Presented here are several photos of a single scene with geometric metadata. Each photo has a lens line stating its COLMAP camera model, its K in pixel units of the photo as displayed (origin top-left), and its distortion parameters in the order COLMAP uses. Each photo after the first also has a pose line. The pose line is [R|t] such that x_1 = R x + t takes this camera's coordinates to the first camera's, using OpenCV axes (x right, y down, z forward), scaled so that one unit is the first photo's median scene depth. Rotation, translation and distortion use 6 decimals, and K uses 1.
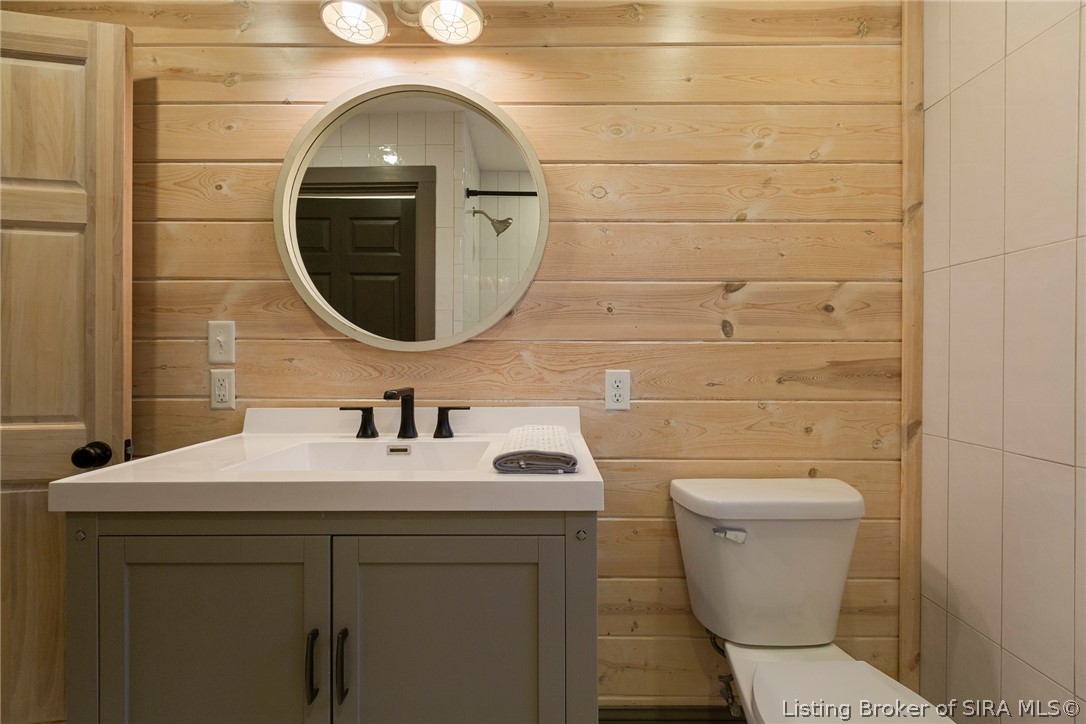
lens RADIAL K [[491.6, 0, 542.6], [0, 491.6, 358.2], [0, 0, 1]] dist [0.000000, -0.000257]
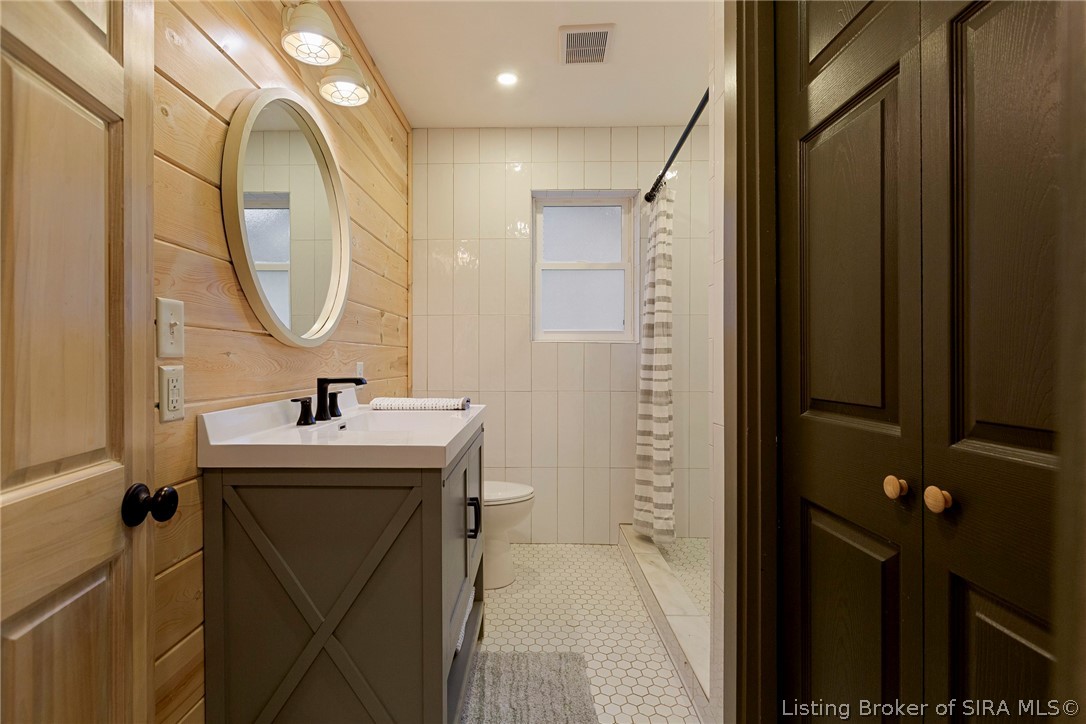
lens RADIAL K [[491.6, 0, 542.6], [0, 491.6, 358.2], [0, 0, 1]] dist [0.000000, -0.000257]
pose [[0.004011, 0.000390, 0.999992, -1.377996], [-0.000949, 0.999999, -0.000386, 0.011214], [-0.999992, -0.000948, 0.004011, 0.447158]]
